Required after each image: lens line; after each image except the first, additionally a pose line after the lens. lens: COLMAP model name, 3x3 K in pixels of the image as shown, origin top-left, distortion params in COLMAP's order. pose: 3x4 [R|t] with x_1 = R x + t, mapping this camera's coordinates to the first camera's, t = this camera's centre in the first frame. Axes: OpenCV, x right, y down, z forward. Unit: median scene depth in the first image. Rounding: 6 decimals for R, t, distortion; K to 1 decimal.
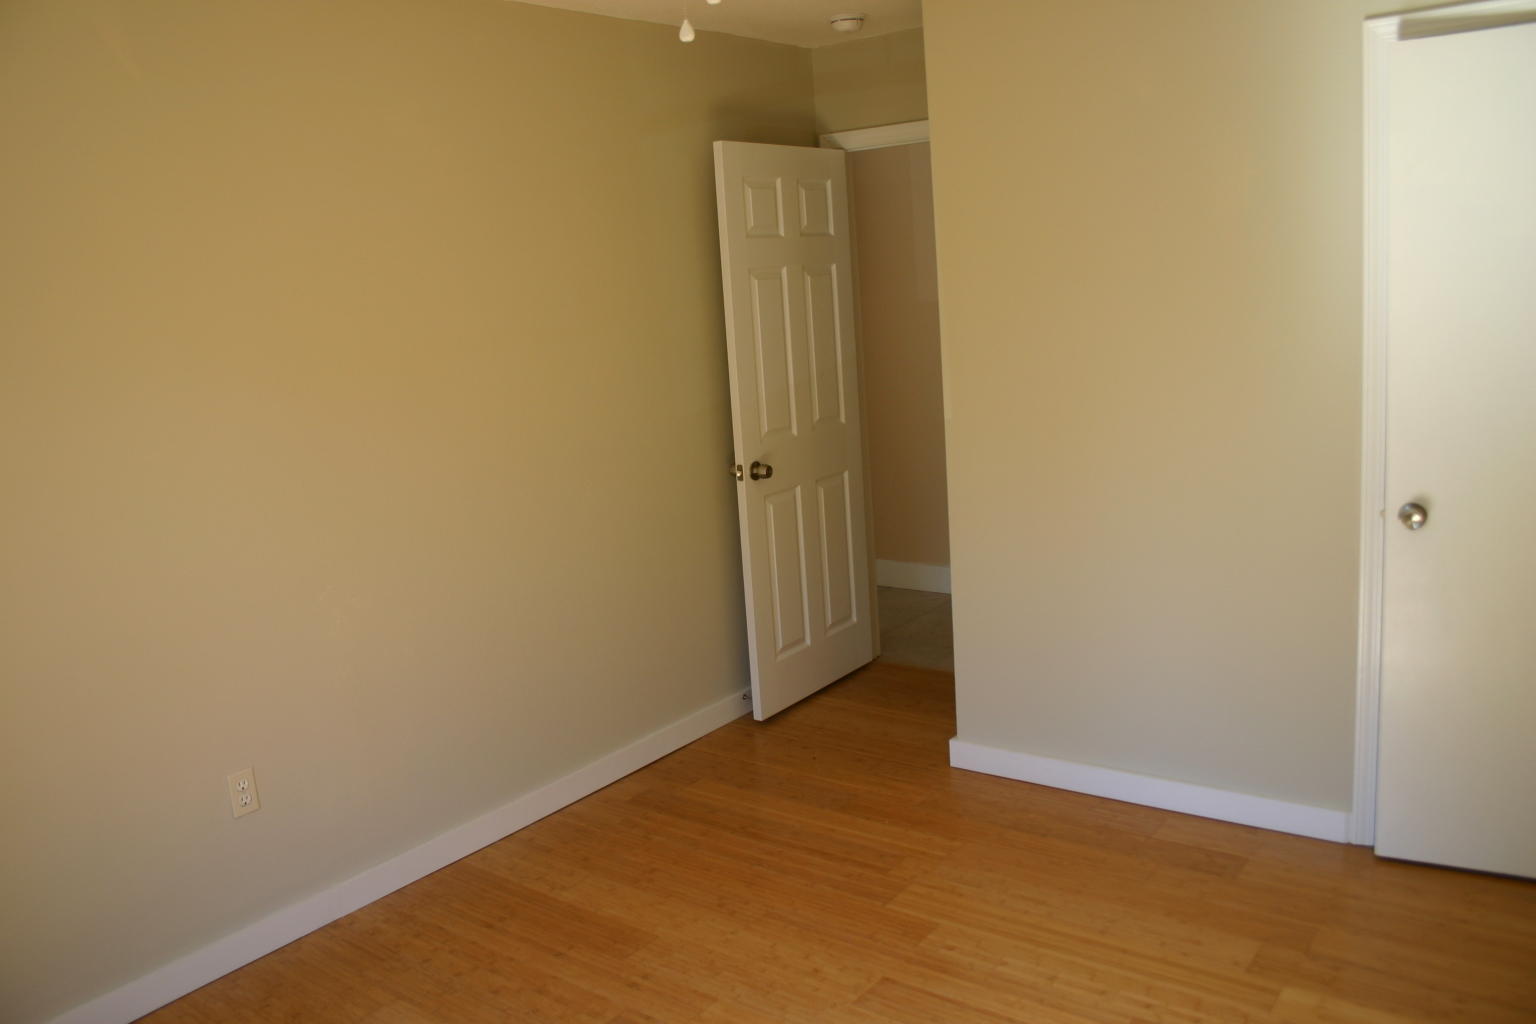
lens RADIAL K [[1240.8, 0, 768.0], [0, 1240.8, 512.0], [0, 0, 1]] dist [-0.164266, 0.146900]
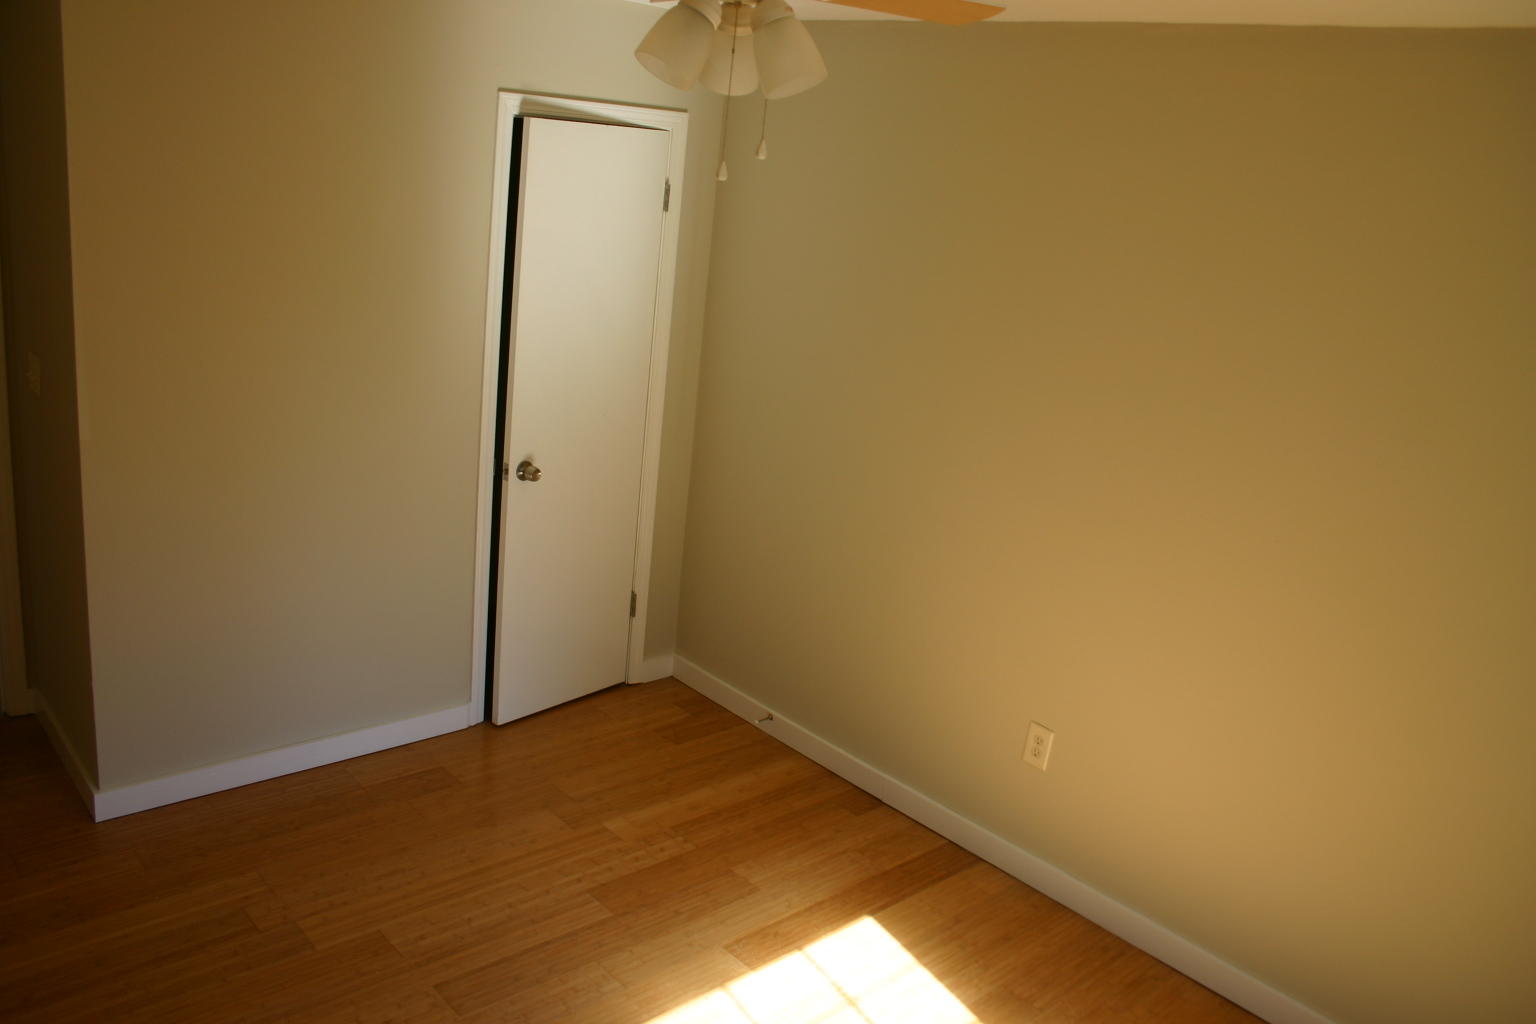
lens RADIAL K [[1240.8, 0, 768.0], [0, 1240.8, 512.0], [0, 0, 1]] dist [-0.164266, 0.146900]
pose [[0.152799, -0.195656, 0.968696, -0.744064], [0.065277, 0.980063, 0.187656, -0.187503], [-0.986099, 0.034560, 0.162524, 0.491669]]
